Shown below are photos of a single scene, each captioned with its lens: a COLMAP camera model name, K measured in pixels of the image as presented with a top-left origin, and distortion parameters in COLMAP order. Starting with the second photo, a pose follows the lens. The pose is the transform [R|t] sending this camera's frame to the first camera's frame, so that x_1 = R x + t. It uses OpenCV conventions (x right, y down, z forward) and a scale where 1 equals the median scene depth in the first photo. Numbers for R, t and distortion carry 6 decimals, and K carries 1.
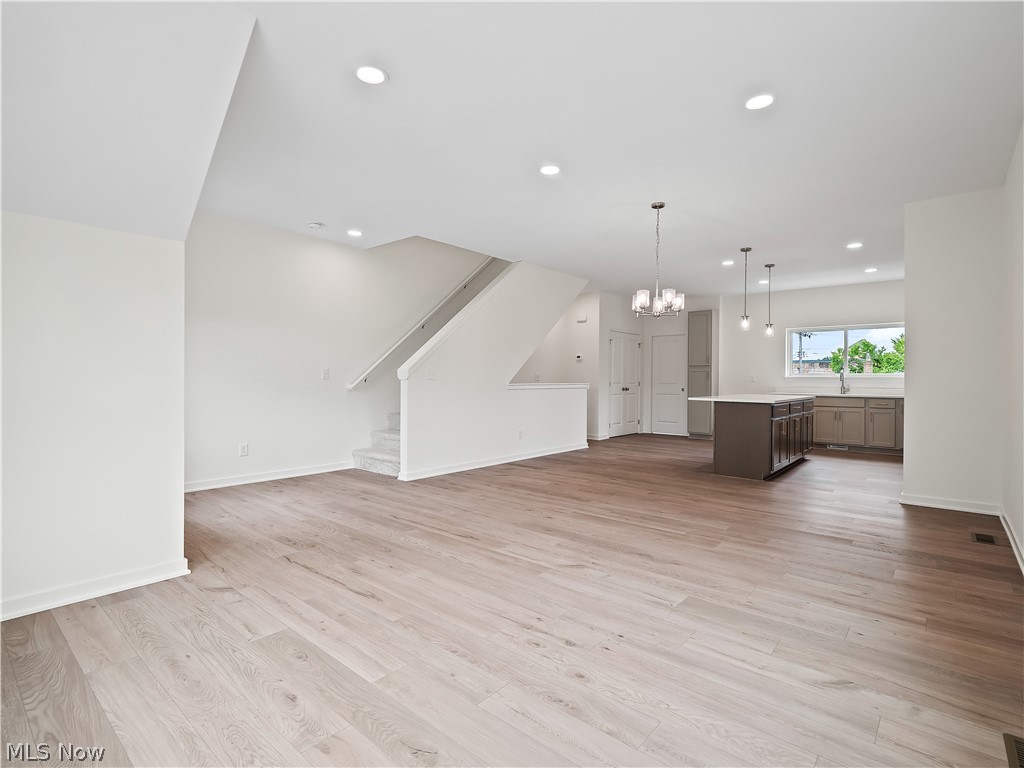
lens RADIAL K [[501.8, 0, 507.7], [0, 501.8, 379.3], [0, 0, 1]] dist [-0.001041, -0.000094]
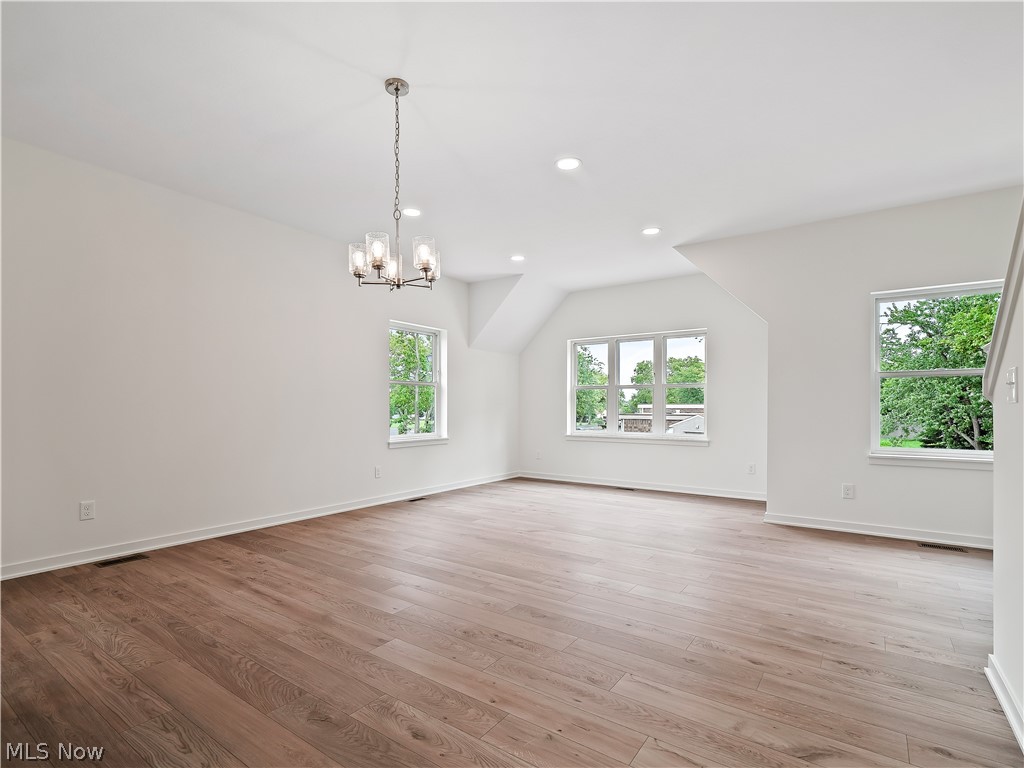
lens RADIAL K [[504.1, 0, 511.1], [0, 504.1, 418.0], [0, 0, 1]] dist [0.000319, 0.000006]
pose [[-0.994286, -0.007603, -0.106481, 0.132240], [-0.010056, 0.999696, 0.022517, 0.004352], [0.106277, 0.023459, -0.994060, 0.898931]]
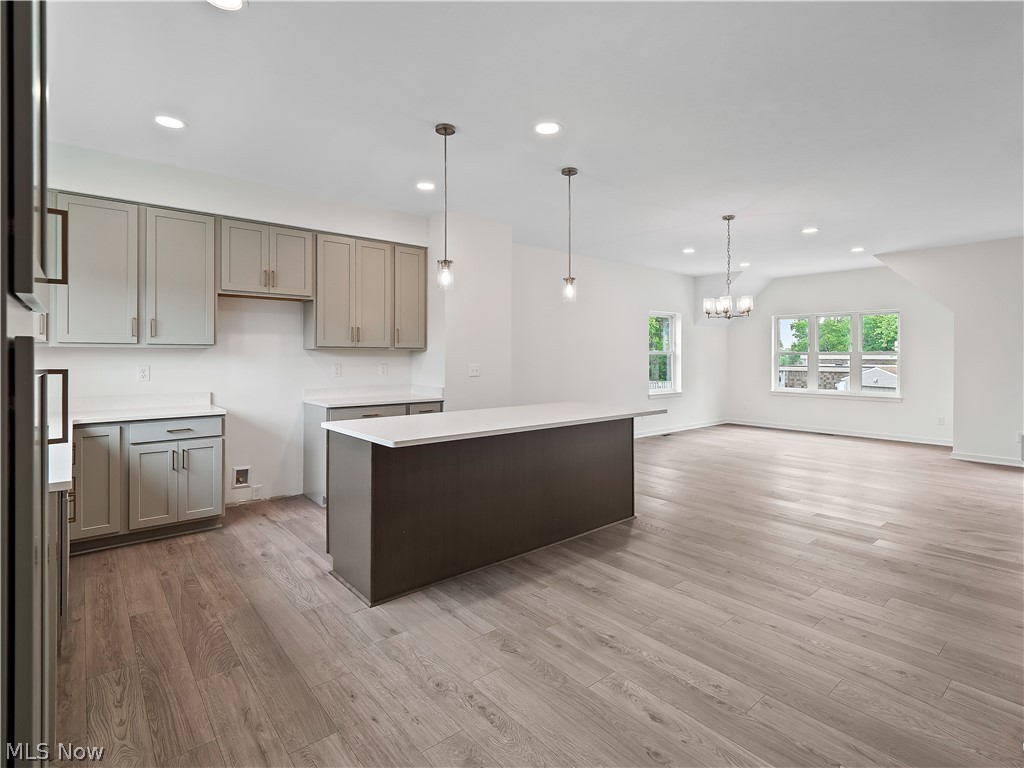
lens RADIAL K [[515.0, 0, 512.9], [0, 515.0, 366.0], [0, 0, 1]] dist [-0.004187, -0.000737]
pose [[-0.988659, -0.013475, 0.149572, 0.345443], [-0.010184, 0.999689, 0.022753, -0.023776], [-0.149832, 0.020972, -0.988489, 1.259828]]
